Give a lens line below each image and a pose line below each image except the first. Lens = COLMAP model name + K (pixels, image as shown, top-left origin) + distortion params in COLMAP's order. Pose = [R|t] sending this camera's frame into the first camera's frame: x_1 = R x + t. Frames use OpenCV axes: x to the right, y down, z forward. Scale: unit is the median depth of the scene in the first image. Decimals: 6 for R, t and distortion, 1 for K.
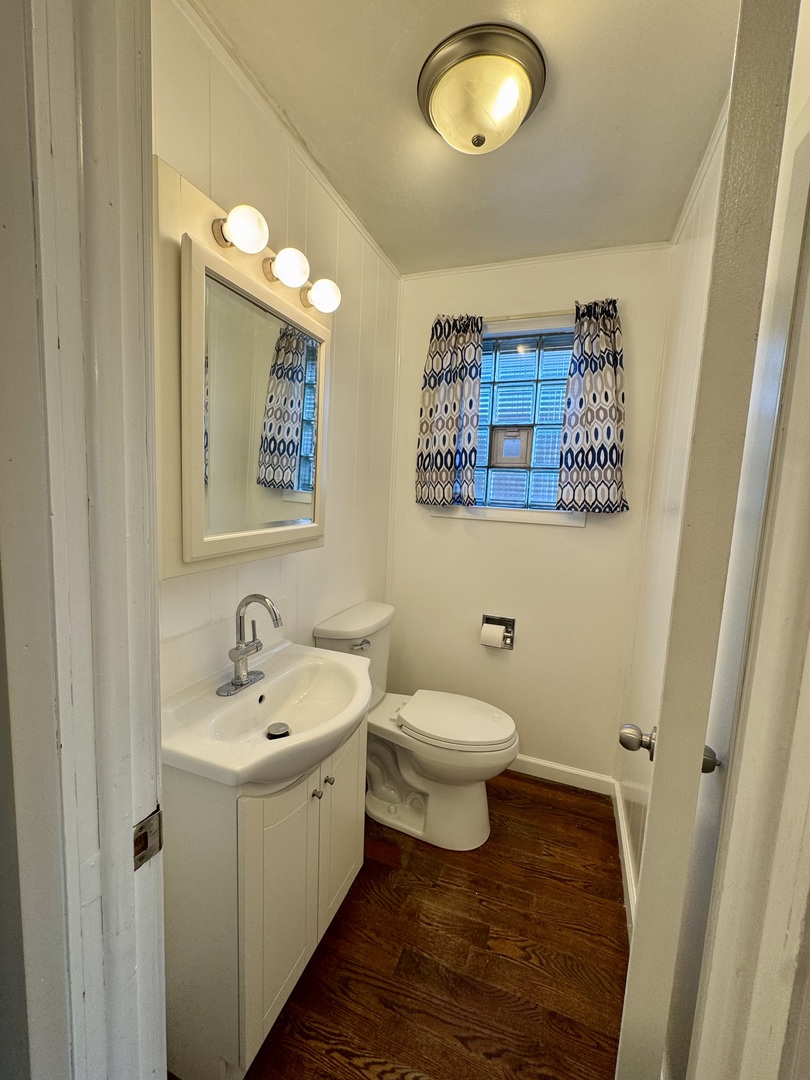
lens RADIAL K [[431.6, 0, 405.7], [0, 431.6, 538.4], [0, 0, 1]] dist [-0.003474, 0.000237]
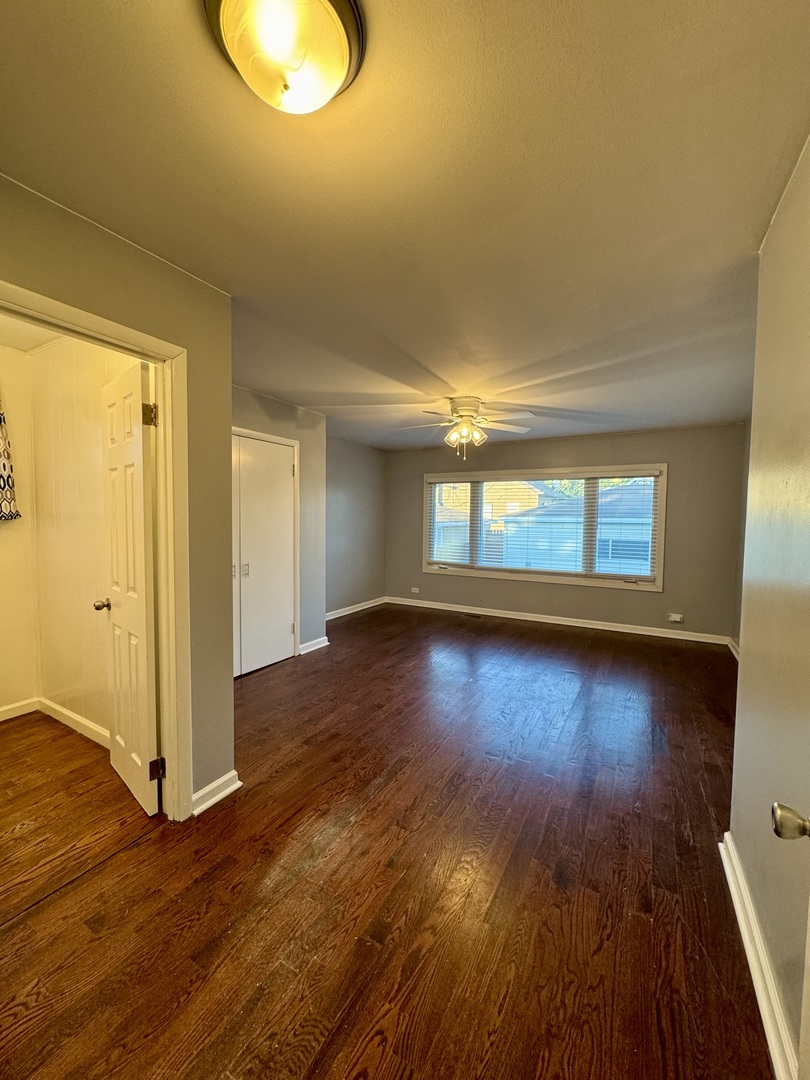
lens RADIAL K [[431.6, 0, 401.9], [0, 431.6, 539.2], [0, 0, 1]] dist [-0.003474, 0.000237]
pose [[0.153465, -0.094665, 0.983609, -0.818919], [0.103019, 0.991509, 0.079352, 0.030051], [-0.982769, 0.089152, 0.161914, -0.588142]]
